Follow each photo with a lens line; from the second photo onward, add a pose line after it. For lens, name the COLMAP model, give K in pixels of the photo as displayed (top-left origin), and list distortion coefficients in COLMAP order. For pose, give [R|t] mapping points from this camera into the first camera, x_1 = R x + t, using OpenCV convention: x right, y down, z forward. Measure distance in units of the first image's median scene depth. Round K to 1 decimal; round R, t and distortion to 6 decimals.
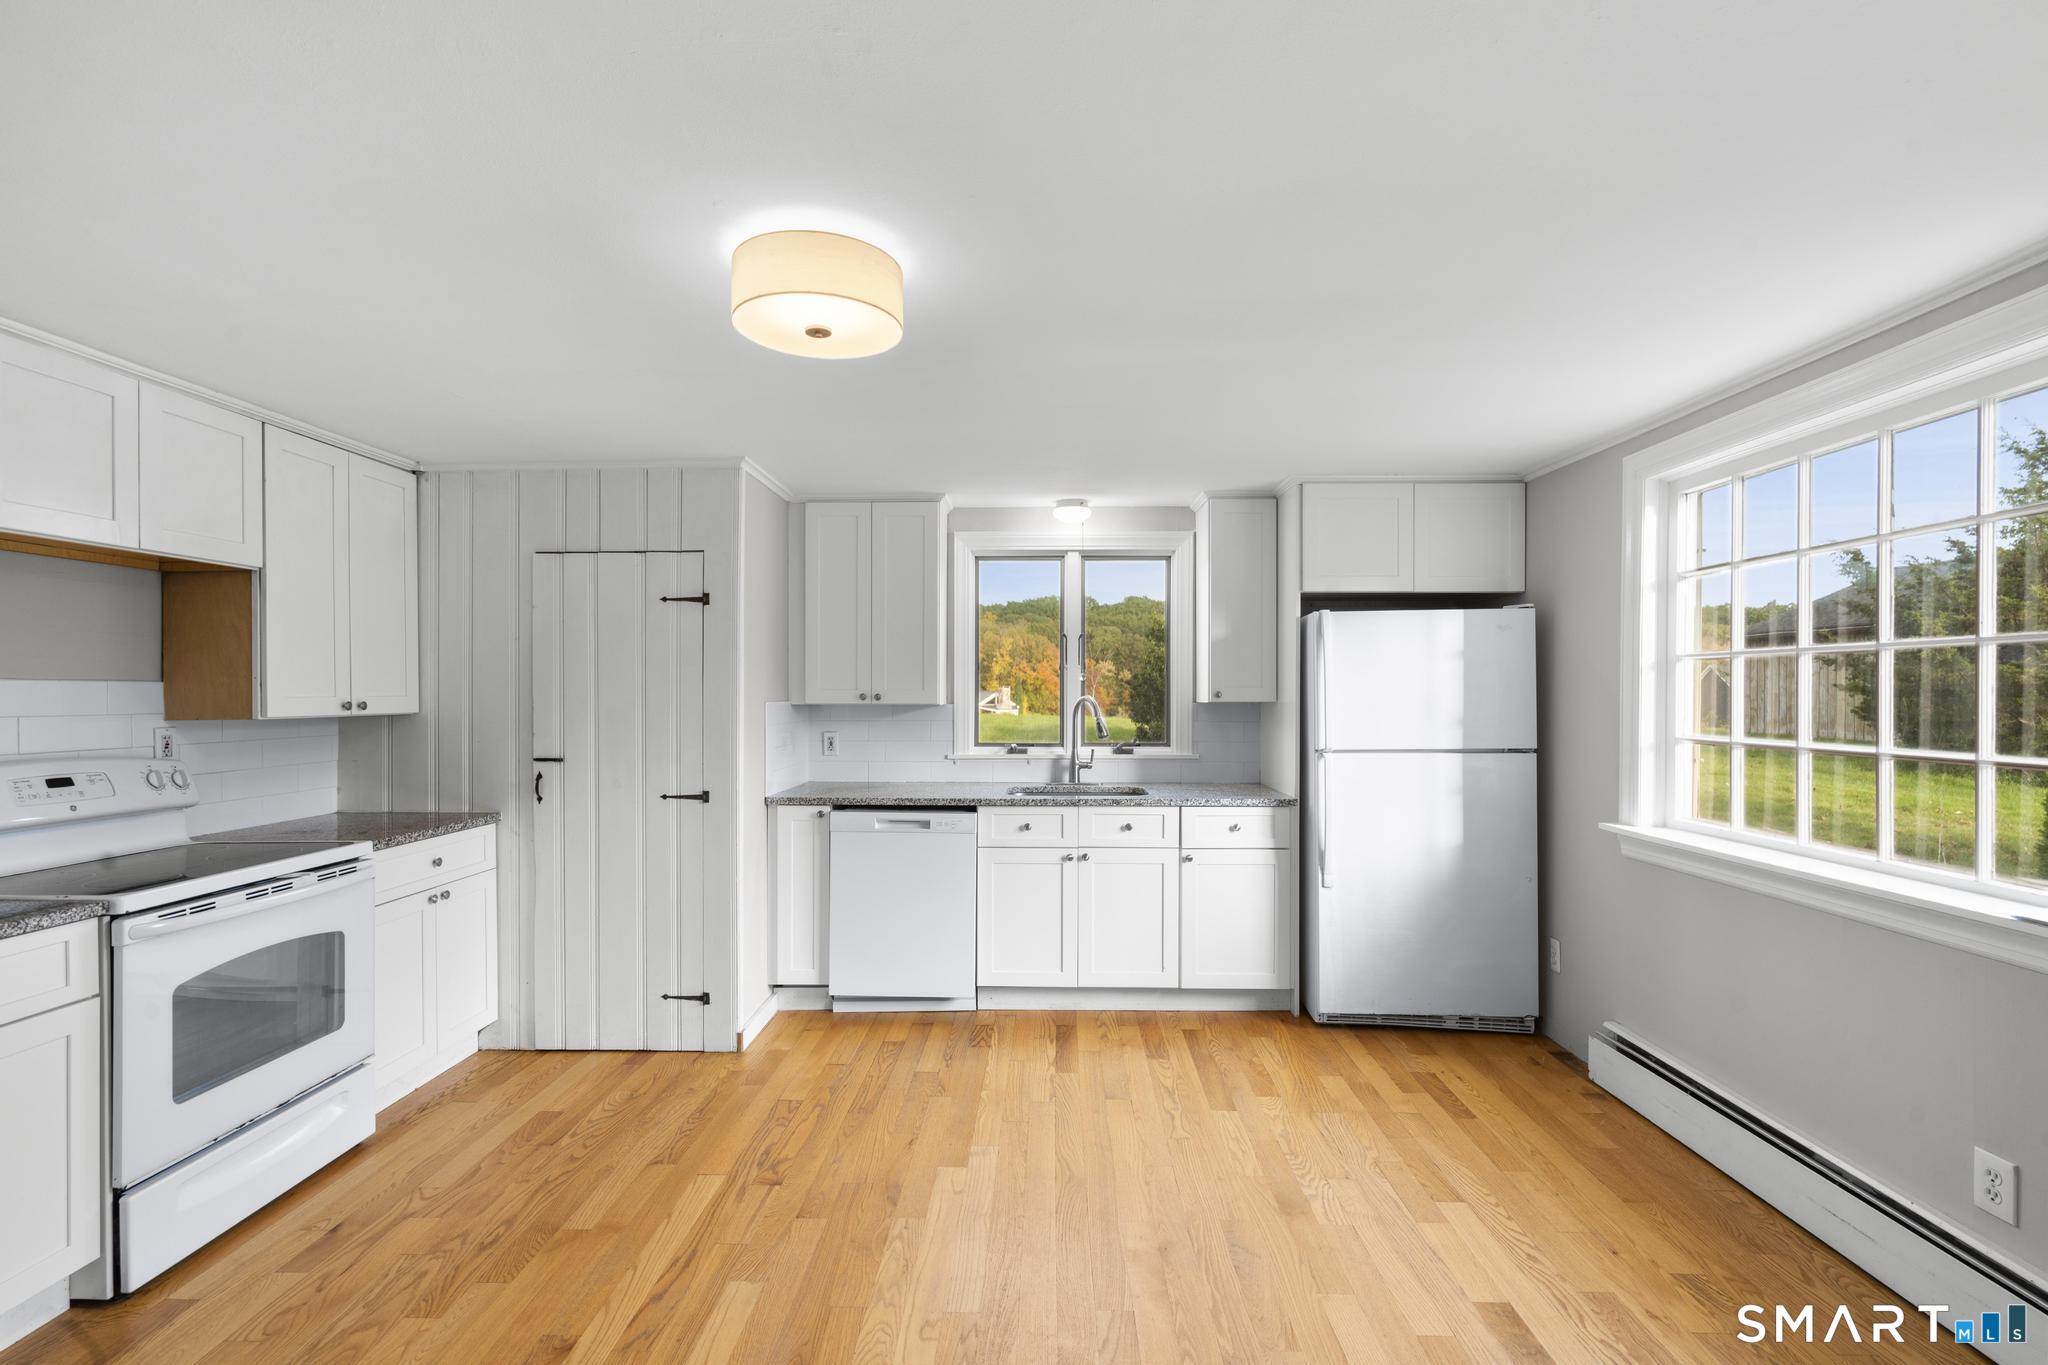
lens RADIAL K [[917.2, 0, 1012.4], [0, 917.2, 695.4], [0, 0, 1]] dist [-0.003836, 0.003114]
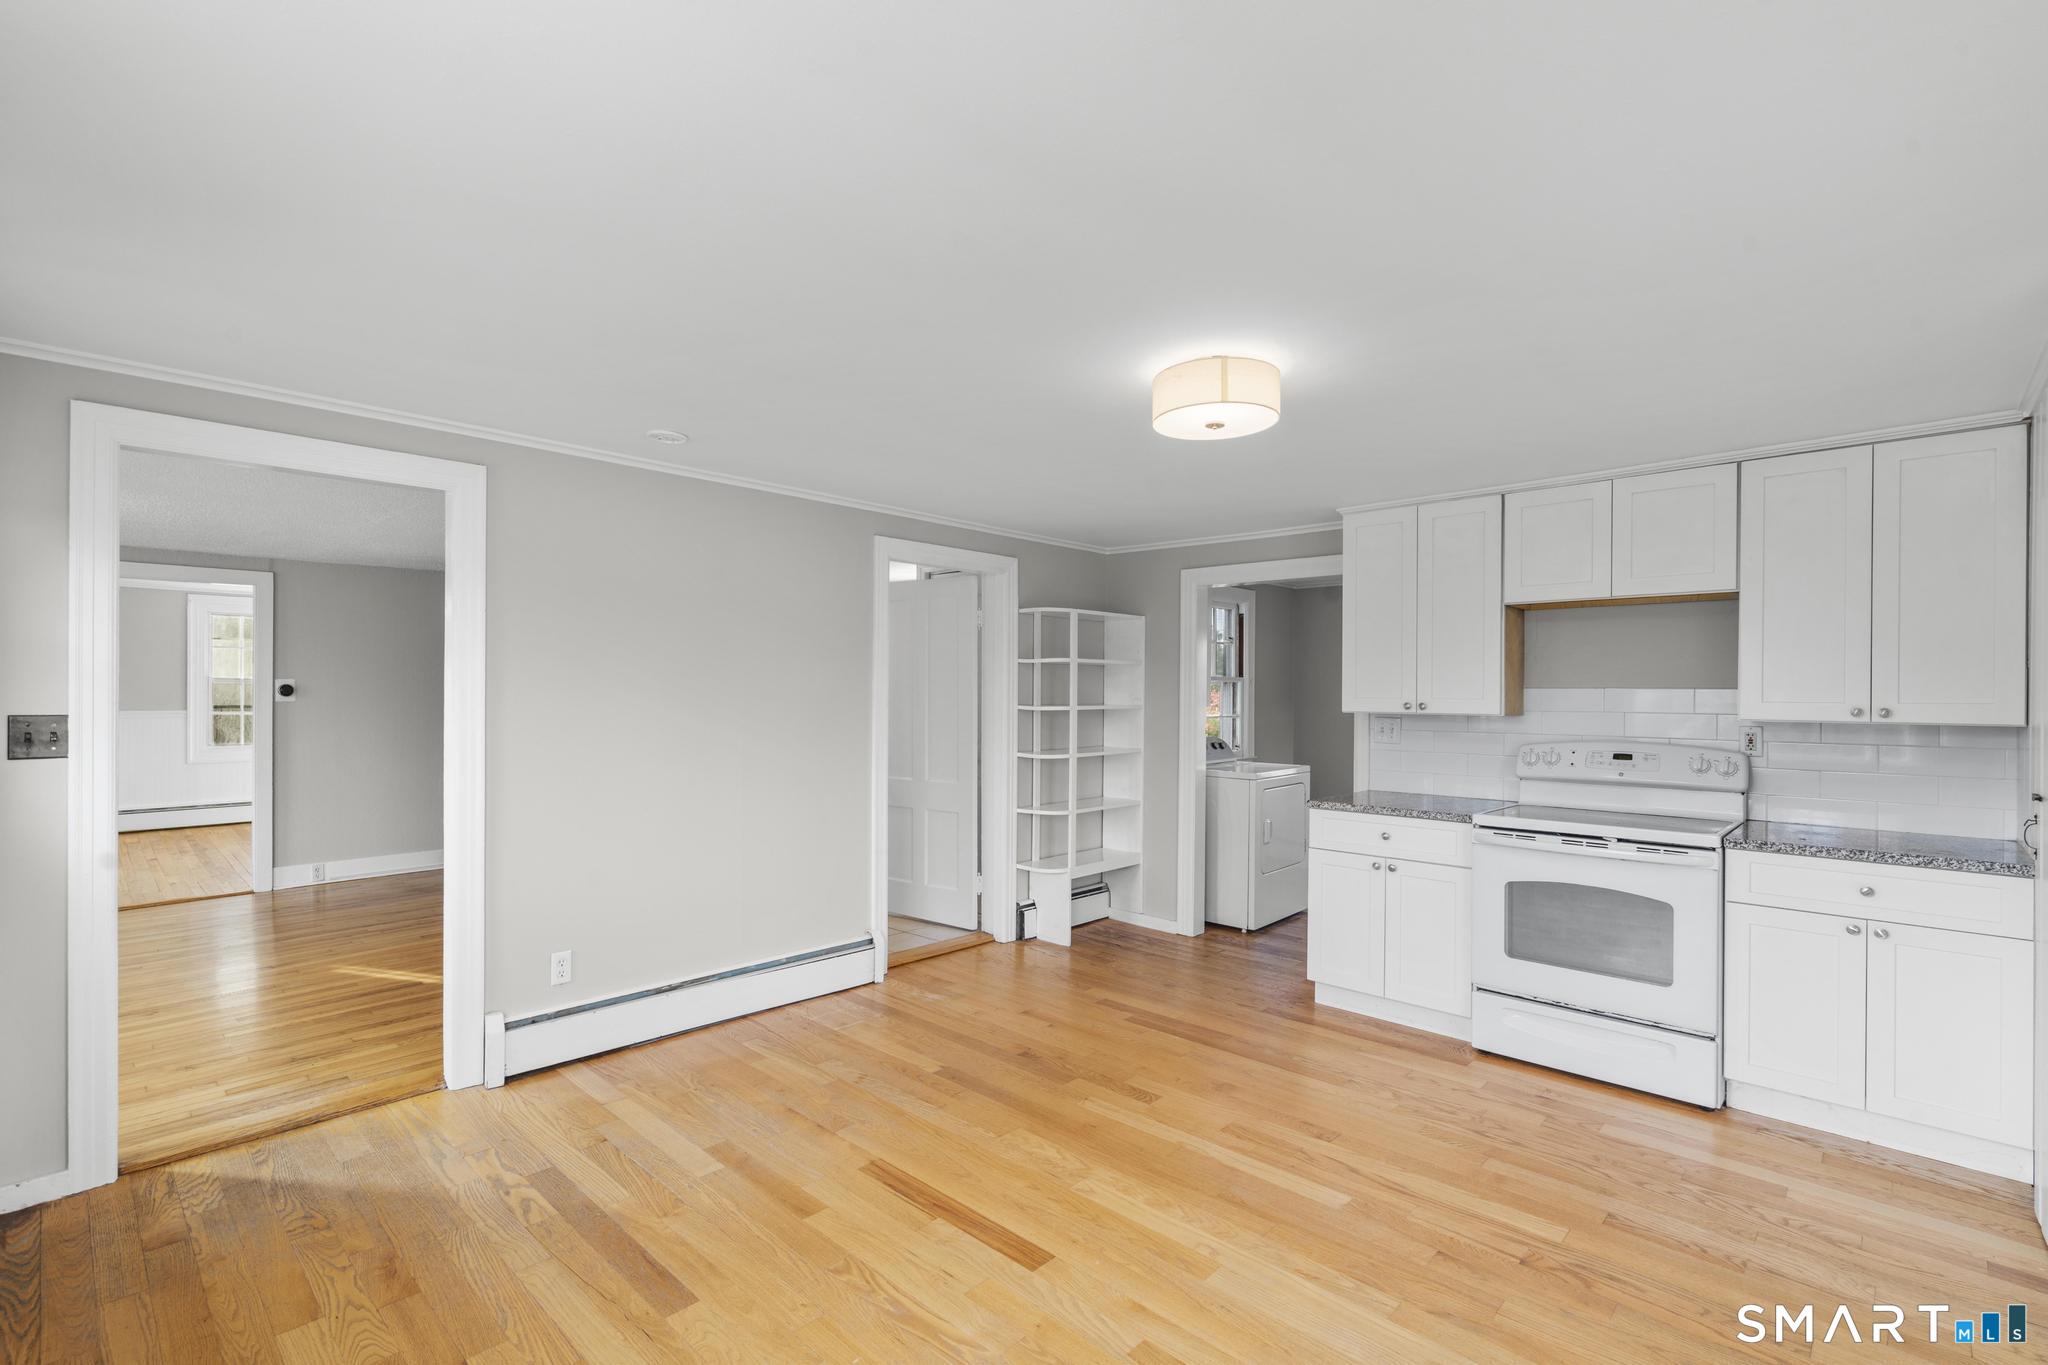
lens RADIAL K [[917.2, 0, 1017.5], [0, 917.2, 687.5], [0, 0, 1]] dist [-0.003836, 0.003114]
pose [[-0.664400, -0.002829, -0.747372, 0.746123], [-0.004113, 0.999992, -0.000129, -0.014321], [0.747366, 0.002988, -0.664406, 1.262968]]
